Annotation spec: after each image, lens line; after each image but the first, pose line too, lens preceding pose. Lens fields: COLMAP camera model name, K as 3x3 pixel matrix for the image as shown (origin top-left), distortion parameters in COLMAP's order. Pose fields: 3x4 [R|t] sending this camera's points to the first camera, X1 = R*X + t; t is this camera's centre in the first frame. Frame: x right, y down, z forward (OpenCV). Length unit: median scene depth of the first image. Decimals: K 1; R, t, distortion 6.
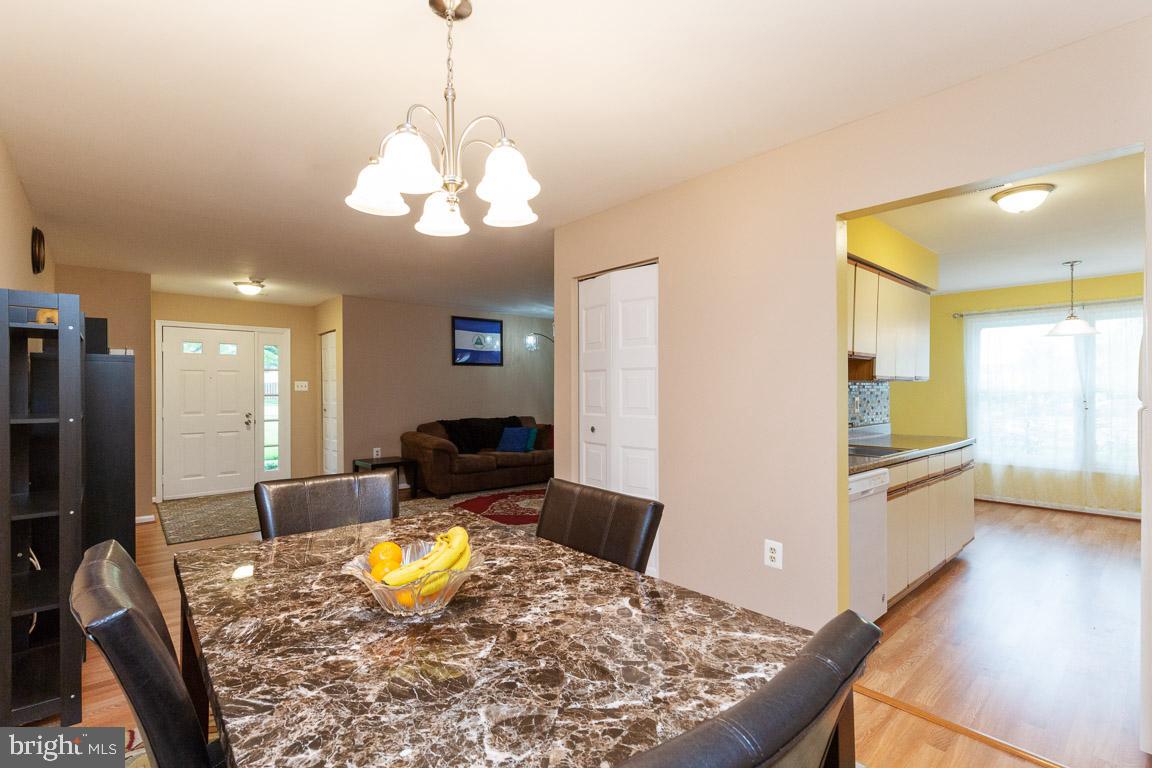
lens RADIAL K [[530.7, 0, 578.5], [0, 530.7, 393.2], [0, 0, 1]] dist [0.004511, 0.000752]
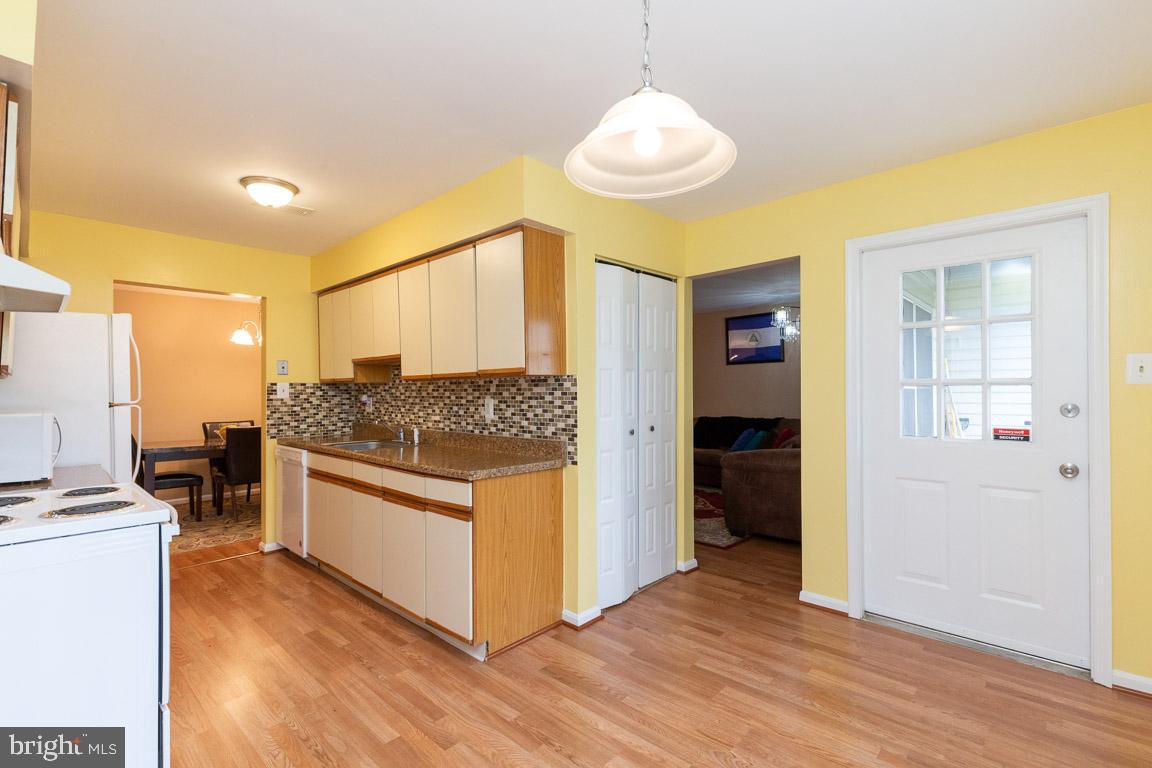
lens RADIAL K [[519.5, 0, 578.9], [0, 519.5, 388.5], [0, 0, 1]] dist [0.005358, -0.000236]
pose [[0.087985, -0.004207, -0.996113, 0.934890], [0.004176, 0.999984, -0.003855, -0.003585], [0.996113, -0.003821, 0.088001, 0.756741]]
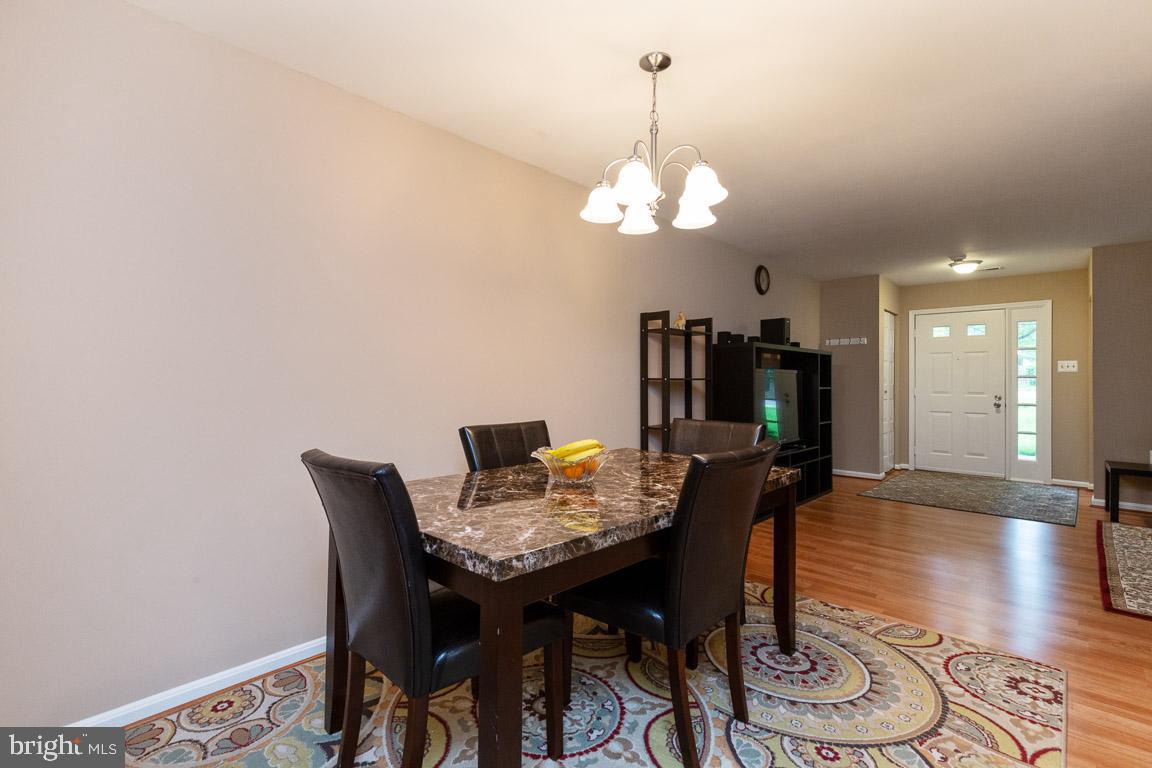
lens RADIAL K [[527.8, 0, 572.8], [0, 527.8, 375.9], [0, 0, 1]] dist [0.000133, -0.000102]
pose [[0.088524, -0.004783, -0.996063, 0.280887], [-0.009945, 0.999934, -0.005685, 0.017252], [0.996024, 0.010409, 0.088470, 0.179138]]
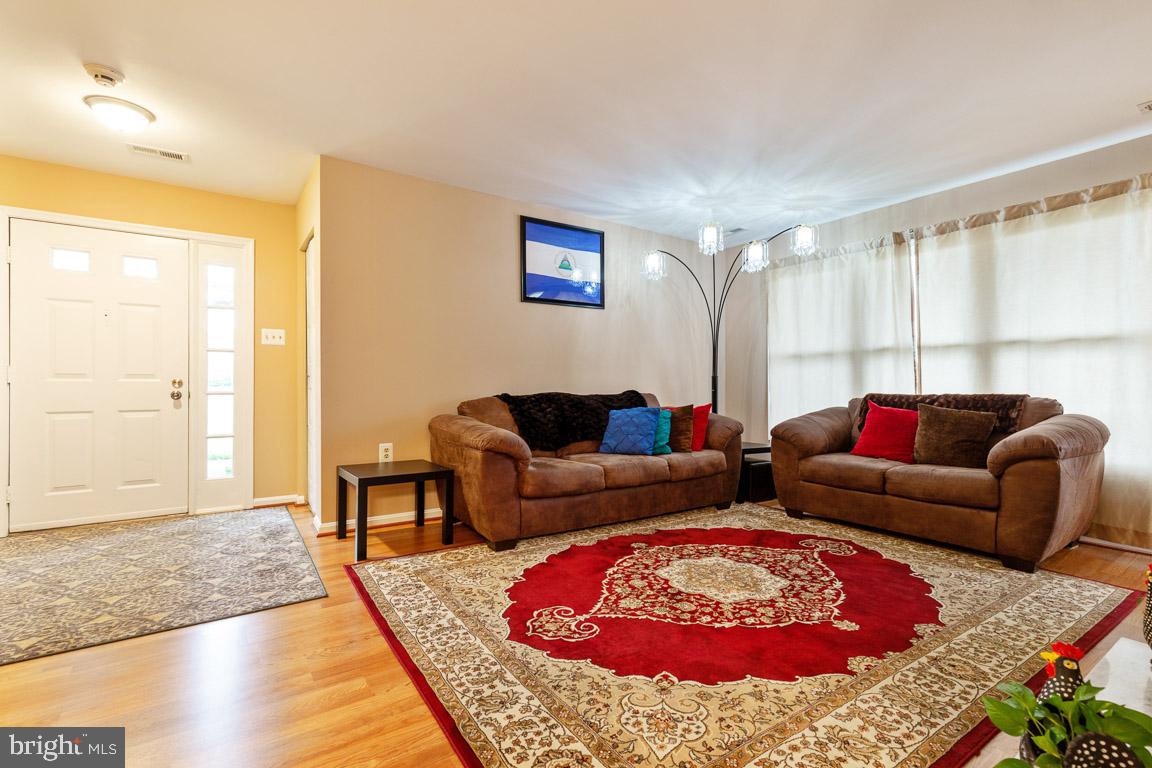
lens RADIAL K [[524.0, 0, 576.3], [0, 524.0, 383.6], [0, 0, 1]] dist [0.009346, -0.000112]
pose [[0.992123, 0.003552, -0.125217, -0.131075], [-0.004053, 0.999985, -0.003743, 0.047373], [0.125202, 0.004221, 0.992122, 0.542766]]
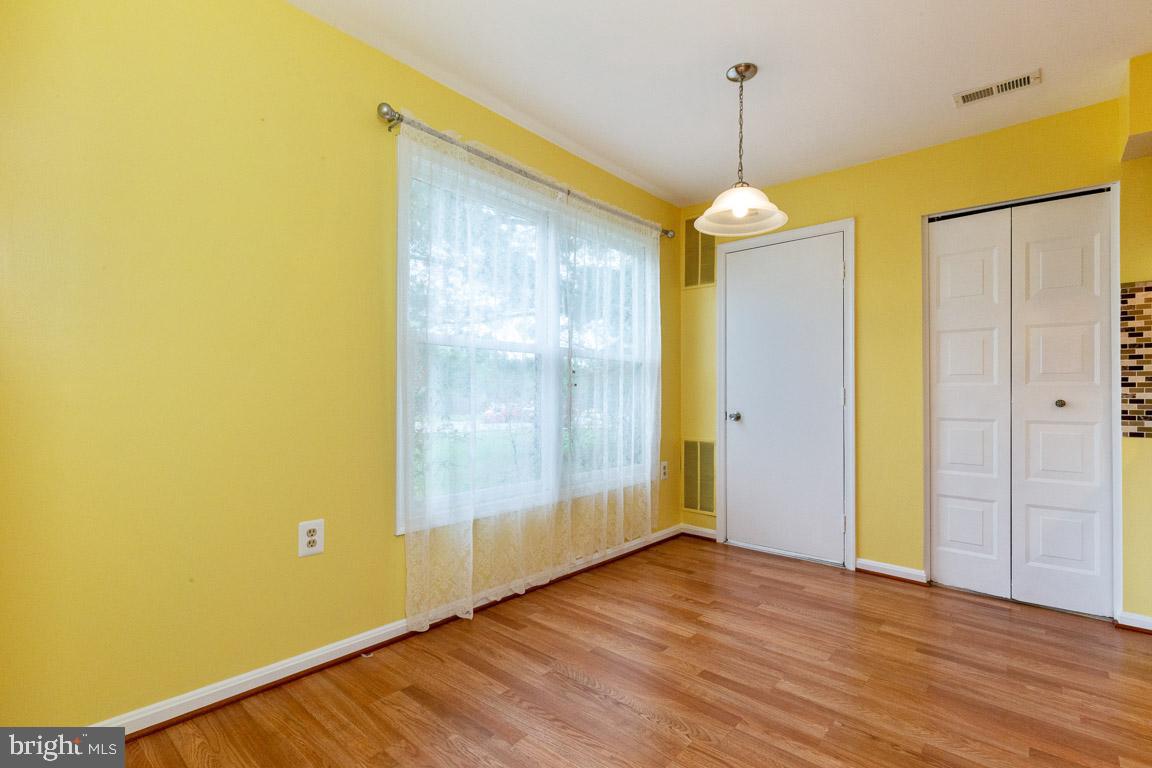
lens RADIAL K [[536.1, 0, 574.5], [0, 536.1, 387.6], [0, 0, 1]] dist [0.009229, 0.000106]
pose [[-0.119501, 0.012154, 0.992760, 0.372734], [-0.006223, 0.999896, -0.012991, 0.035575], [-0.992815, -0.007731, -0.119413, 0.963953]]
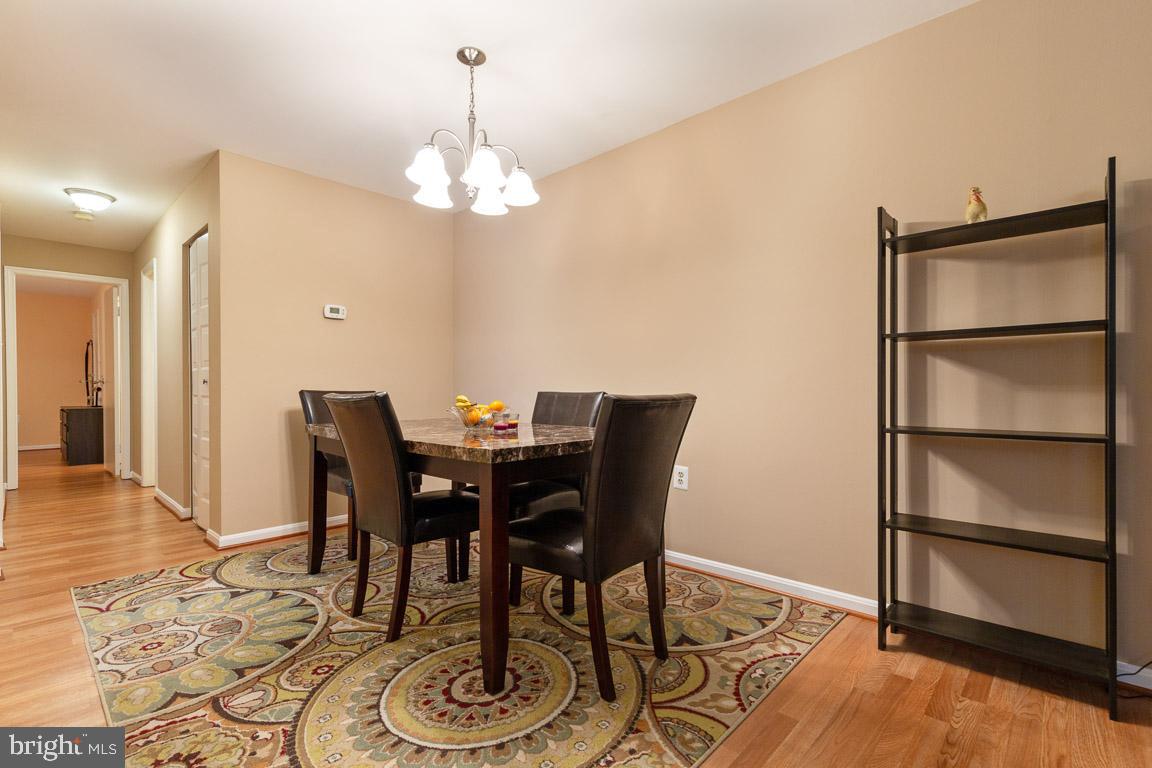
lens RADIAL K [[528.3, 0, 577.5], [0, 528.3, 385.9], [0, 0, 1]] dist [0.004064, 0.000324]
pose [[-0.995975, 0.002801, -0.089586, -0.104965], [0.002191, 0.999974, 0.006900, 0.045329], [0.089603, 0.006676, -0.995955, 0.658526]]
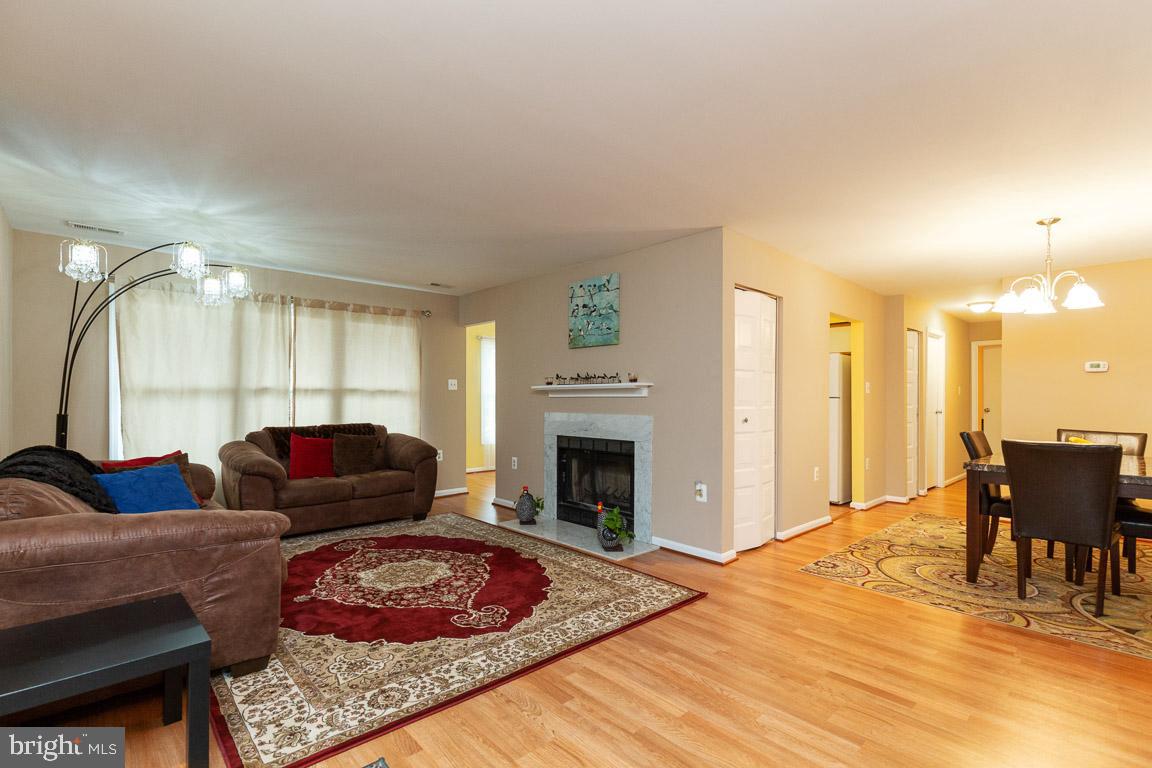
lens RADIAL K [[525.5, 0, 579.4], [0, 525.5, 398.7], [0, 0, 1]] dist [0.004653, -0.000277]
pose [[-0.025572, 0.000929, 0.999673, -0.654347], [-0.001936, 0.999998, -0.000979, 0.012660], [-0.999671, -0.001960, -0.025570, 0.816124]]
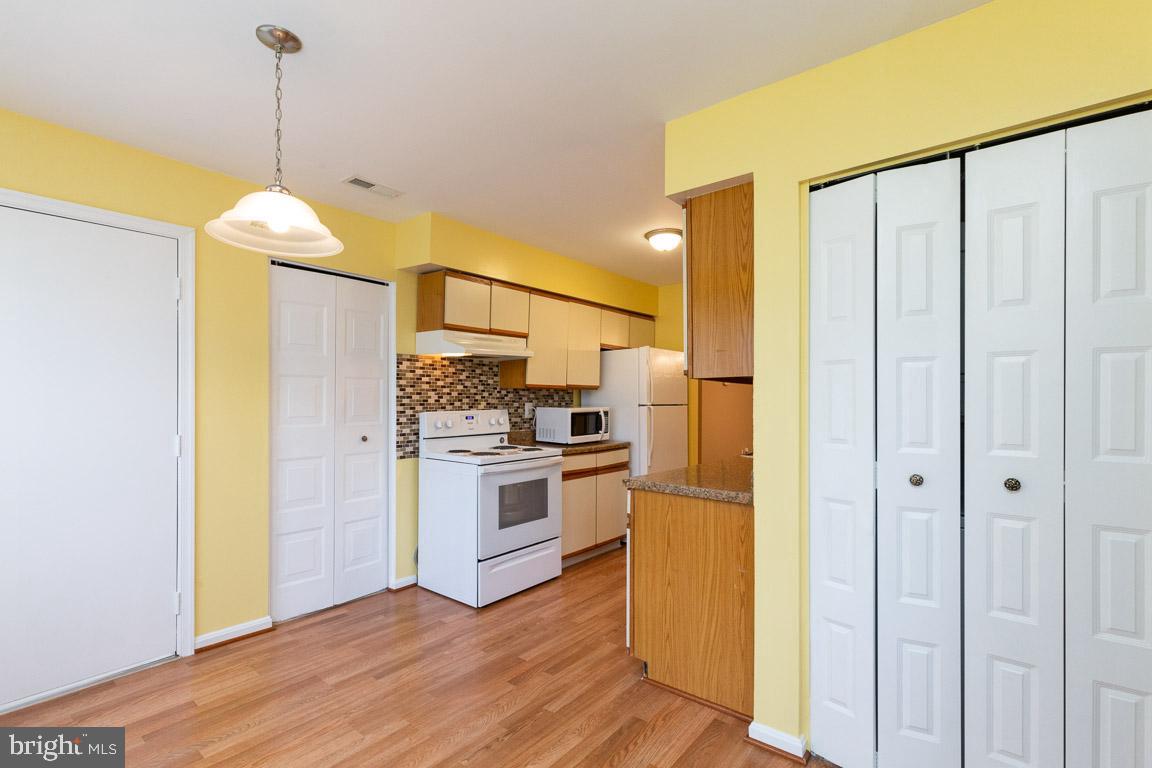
lens RADIAL K [[525.5, 0, 579.4], [0, 525.5, 398.7], [0, 0, 1]] dist [0.004653, -0.000277]
pose [[-0.987248, 0.000422, -0.159190, 0.626827], [-0.000223, 0.999992, 0.004037, -0.004693], [0.159190, 0.004021, -0.987240, 1.104256]]
